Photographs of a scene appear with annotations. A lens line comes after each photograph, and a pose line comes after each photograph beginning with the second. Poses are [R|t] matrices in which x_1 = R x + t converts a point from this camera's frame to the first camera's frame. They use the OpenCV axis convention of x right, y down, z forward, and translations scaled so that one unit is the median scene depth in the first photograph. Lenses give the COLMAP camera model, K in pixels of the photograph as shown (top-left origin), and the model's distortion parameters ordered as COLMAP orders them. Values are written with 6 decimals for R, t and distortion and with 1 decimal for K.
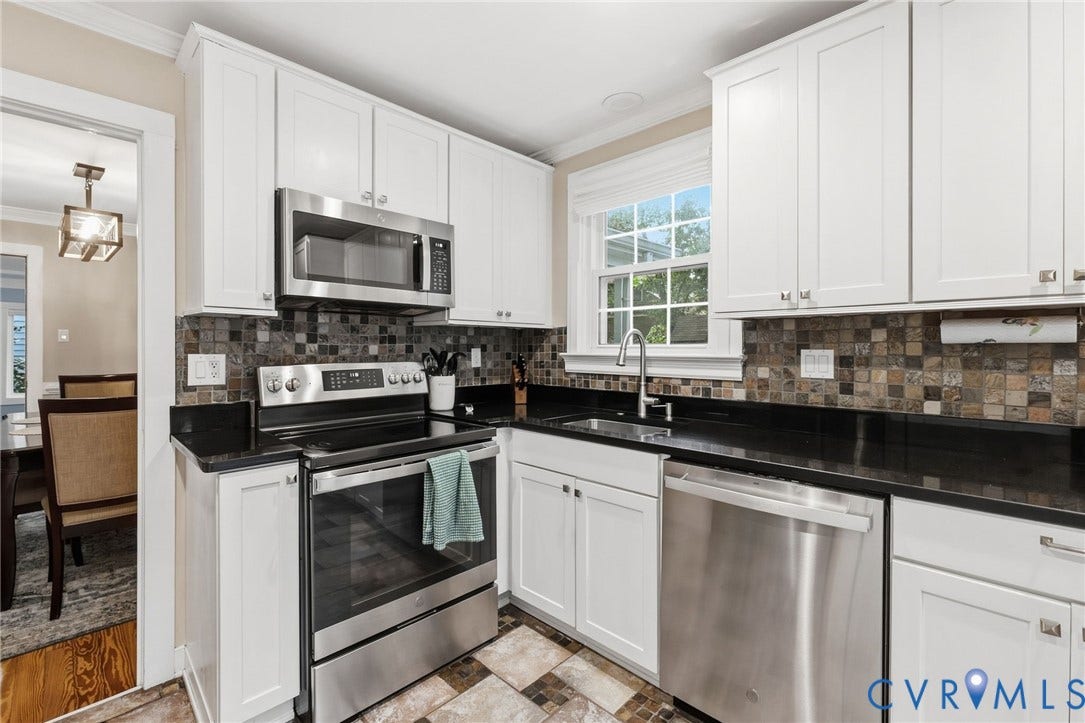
lens RADIAL K [[477.9, 0, 552.8], [0, 477.9, 349.9], [0, 0, 1]] dist [-0.008705, 0.001728]
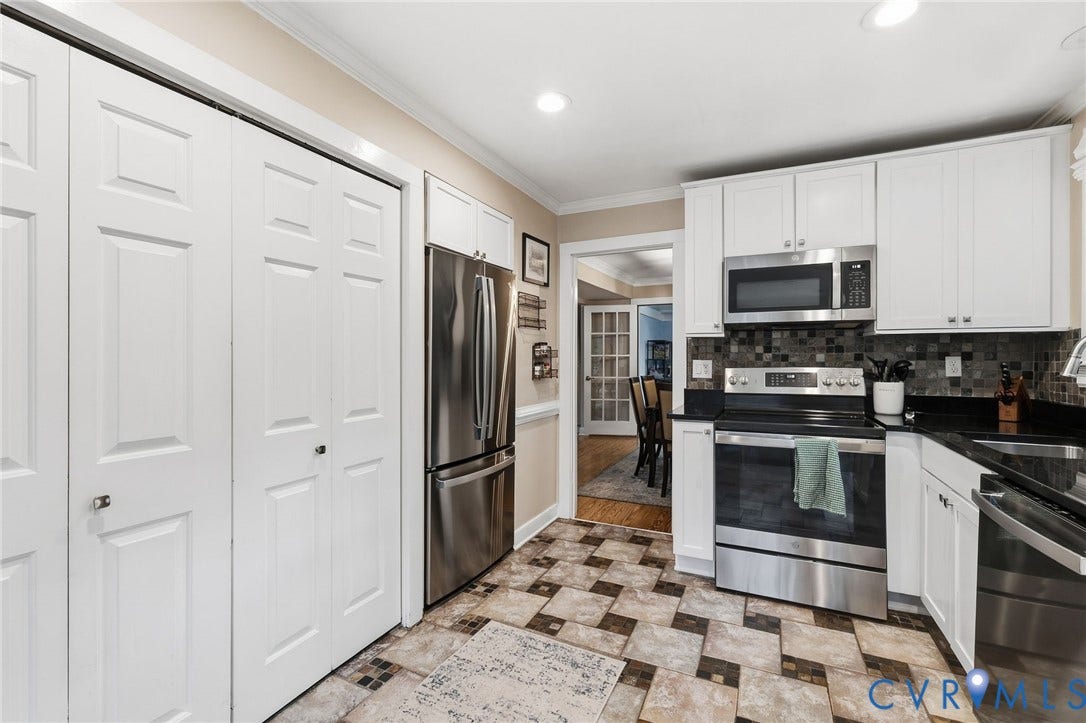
lens RADIAL K [[478.3, 0, 548.1], [0, 478.3, 359.2], [0, 0, 1]] dist [-0.008705, 0.001728]
pose [[0.329908, 0.002364, -0.944010, 0.540997], [-0.003414, 0.999993, 0.001311, 0.004149], [0.944007, 0.002790, 0.329914, -0.072084]]
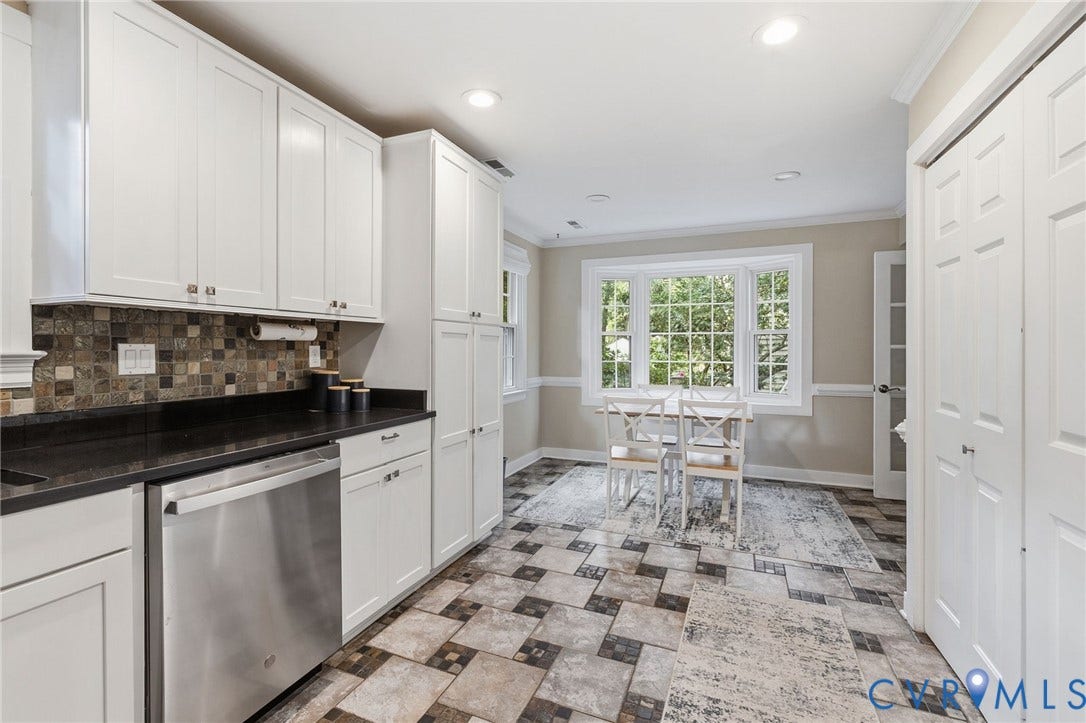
lens RADIAL K [[478.3, 0, 553.1], [0, 478.3, 350.7], [0, 0, 1]] dist [-0.008705, 0.001728]
pose [[-0.387802, -0.013710, 0.921641, -0.904501], [-0.007641, 0.999903, 0.011659, -0.006322], [-0.921711, -0.002521, -0.387869, 0.882184]]
